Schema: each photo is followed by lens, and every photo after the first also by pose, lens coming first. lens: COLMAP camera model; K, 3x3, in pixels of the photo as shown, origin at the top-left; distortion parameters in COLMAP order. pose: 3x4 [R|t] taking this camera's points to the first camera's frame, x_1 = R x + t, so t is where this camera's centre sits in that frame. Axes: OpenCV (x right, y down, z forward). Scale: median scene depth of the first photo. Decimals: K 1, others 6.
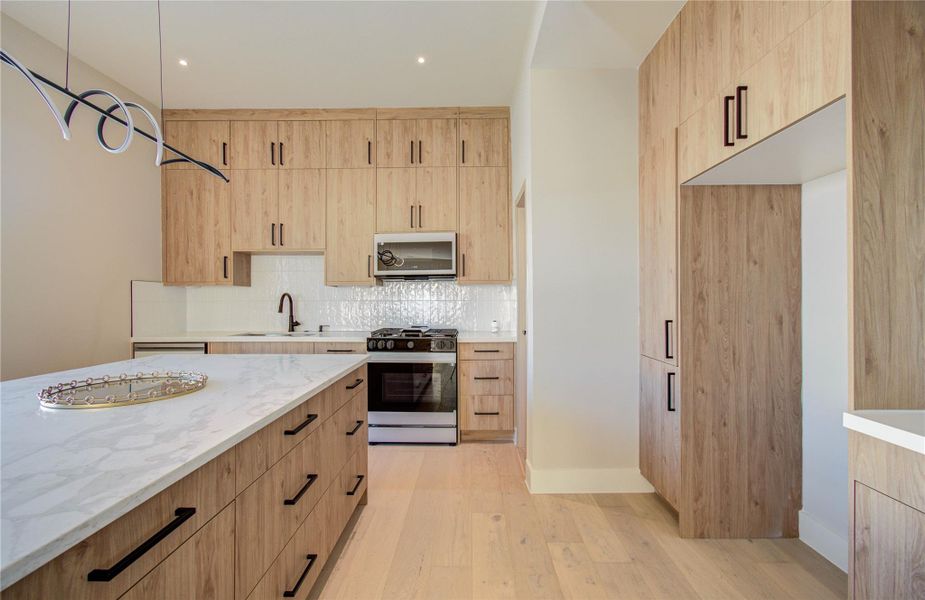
lens RADIAL K [[402.5, 0, 463.6], [0, 402.5, 298.3], [0, 0, 1]] dist [-0.009894, 0.005829]
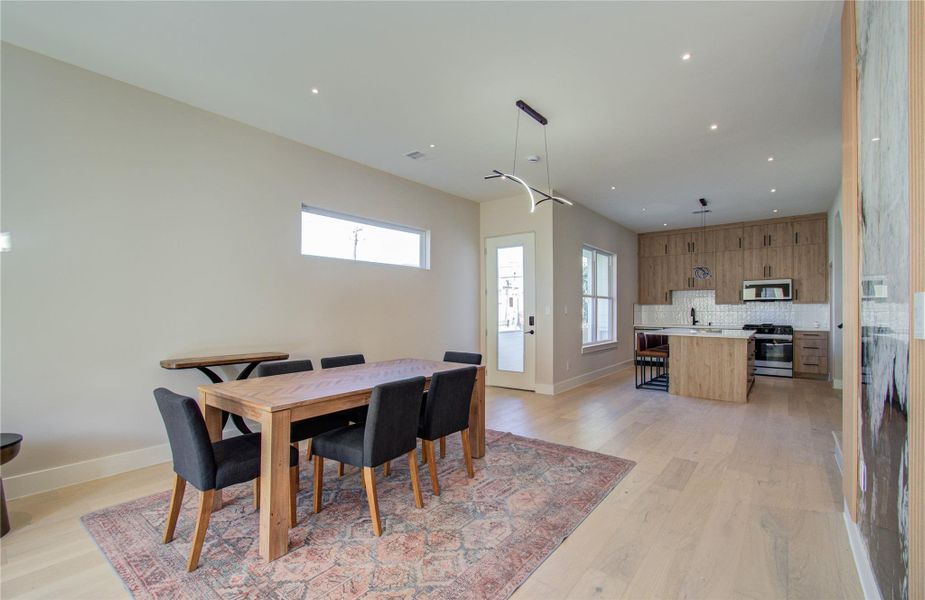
lens RADIAL K [[402.5, 0, 461.6], [0, 402.5, 309.5], [0, 0, 1]] dist [-0.009894, 0.005829]
pose [[0.786607, 0.002379, -0.617450, -0.080154], [-0.001661, 0.999997, 0.001737, -0.004477], [0.617452, -0.000341, 0.786608, -1.657550]]
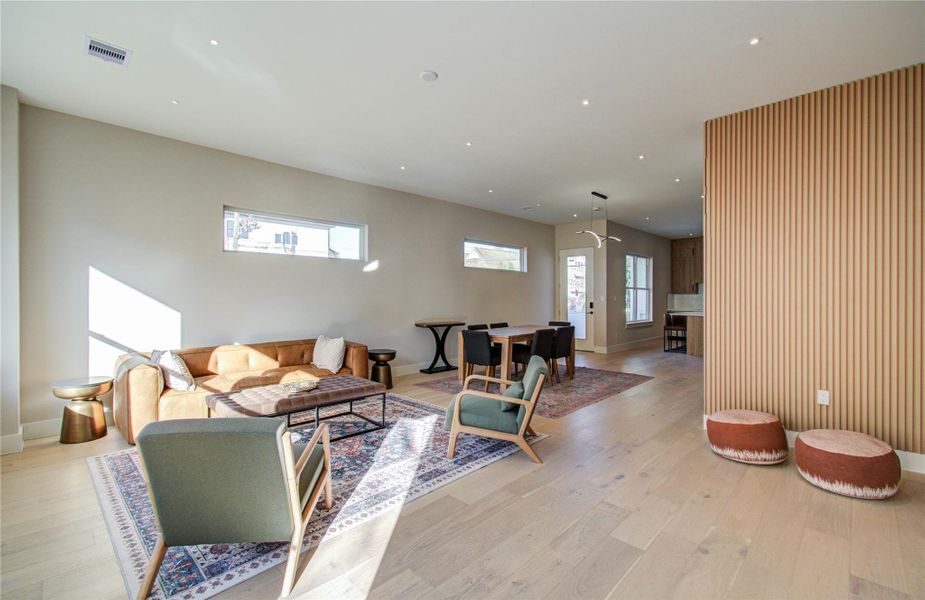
lens RADIAL K [[402.5, 0, 455.4], [0, 402.5, 294.4], [0, 0, 1]] dist [-0.009894, 0.005829]
pose [[0.714824, 0.004081, -0.699292, 0.269986], [-0.004576, 0.999989, 0.001158, -0.023799], [0.699289, 0.002372, 0.714835, -2.562849]]
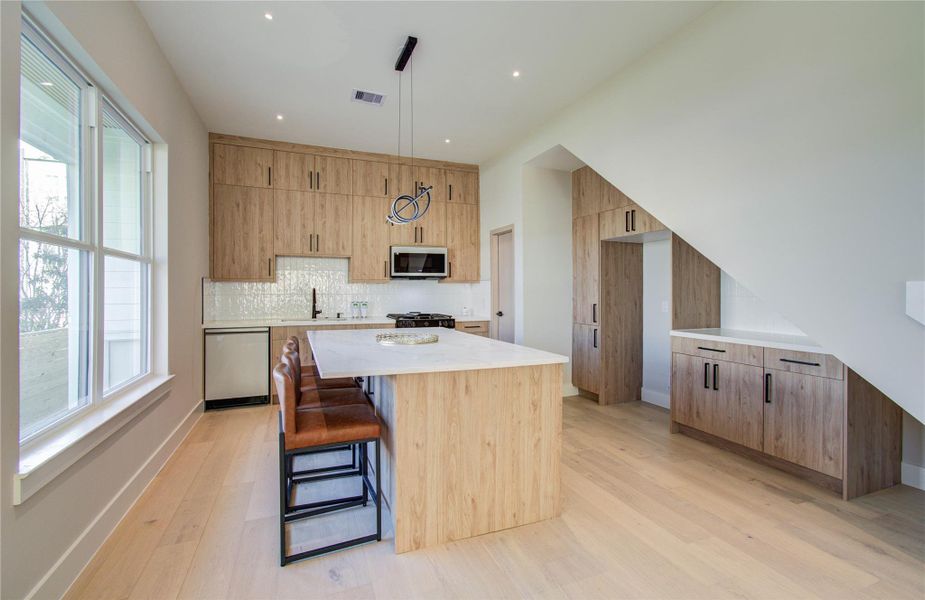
lens RADIAL K [[402.5, 0, 457.9], [0, 402.5, 296.4], [0, 0, 1]] dist [-0.009894, 0.005829]
pose [[0.923900, -0.002183, 0.382628, -0.543808], [-0.002774, 0.999919, 0.012403, -0.004377], [-0.382624, -0.012521, 0.923819, -0.379996]]
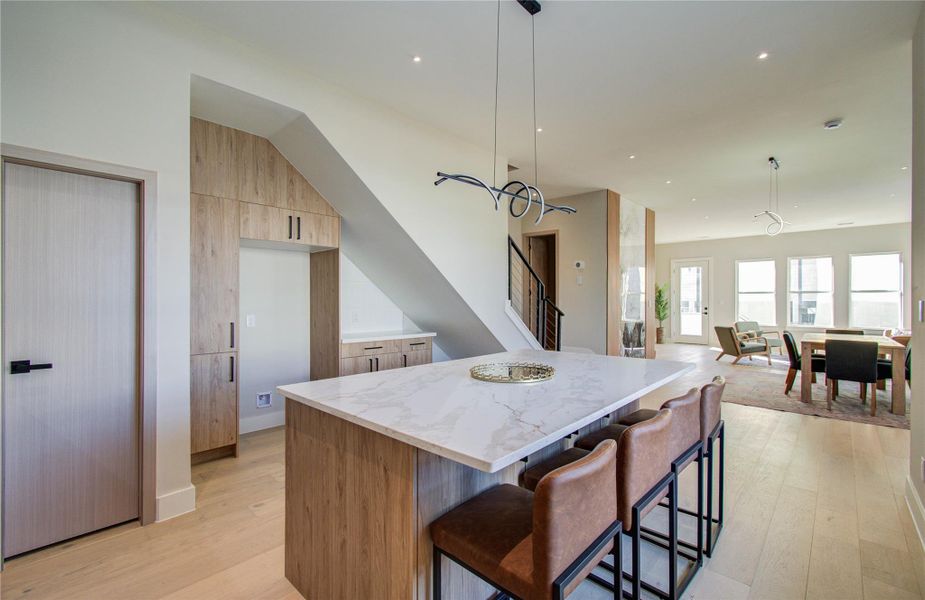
lens RADIAL K [[389.1, 0, 458.3], [0, 389.1, 297.8], [0, 0, 1]] dist [-0.009870, 0.000877]
pose [[-0.726475, 0.008439, 0.687141, -0.655123], [0.001197, 0.999939, -0.011015, -0.012466], [-0.687192, -0.007180, -0.726441, 0.867930]]
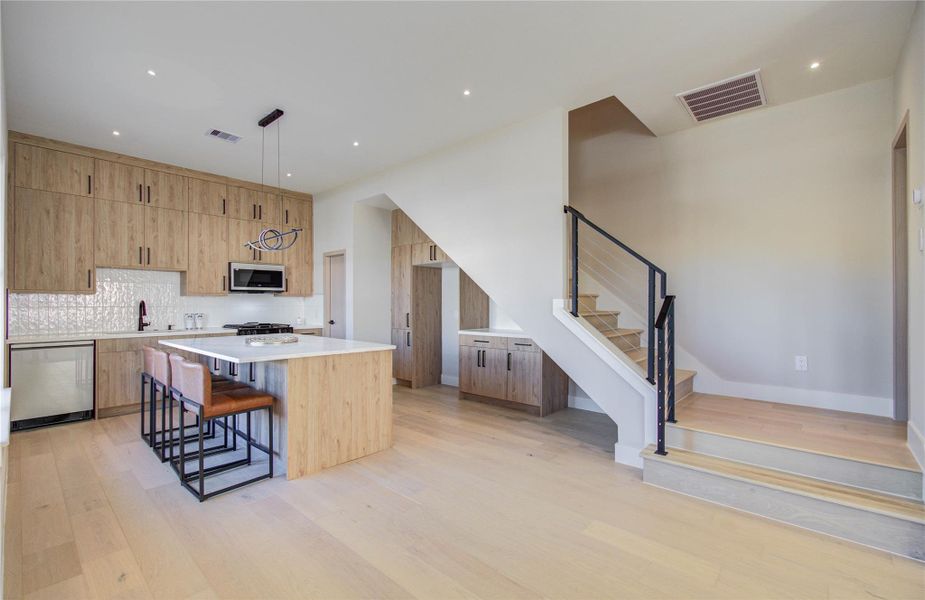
lens RADIAL K [[402.5, 0, 457.1], [0, 402.5, 301.8], [0, 0, 1]] dist [-0.009894, 0.005829]
pose [[0.658539, 0.007506, 0.752509, -0.788131], [-0.003031, 0.999969, -0.007322, -0.003404], [-0.752541, 0.002541, 0.658541, -0.628217]]
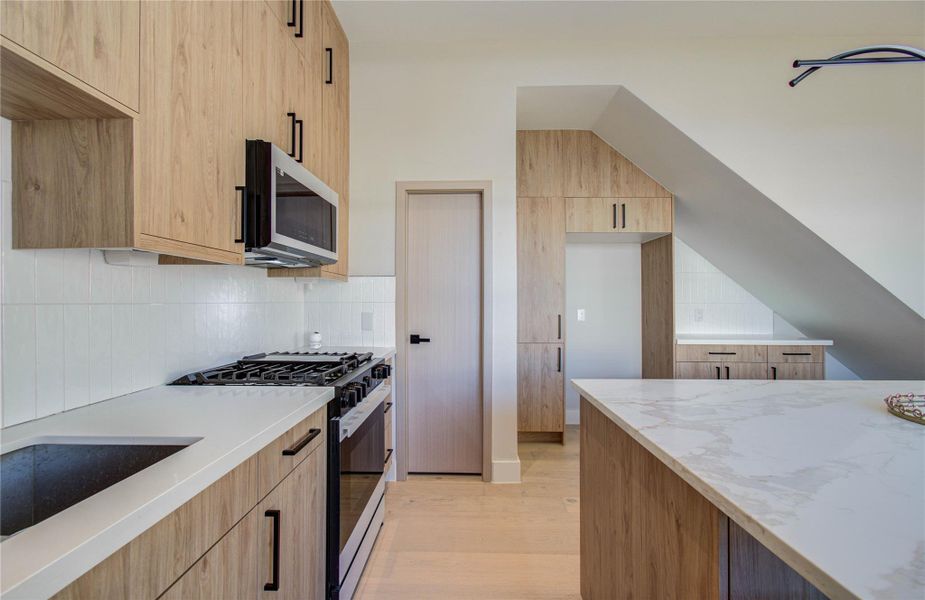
lens RADIAL K [[389.1, 0, 462.4], [0, 389.1, 296.4], [0, 0, 1]] dist [-0.009870, 0.000877]
pose [[0.026042, 0.018069, 0.999498, -0.605654], [-0.001245, 0.999836, -0.018043, 0.006412], [-0.999660, -0.000774, 0.026060, 0.788552]]
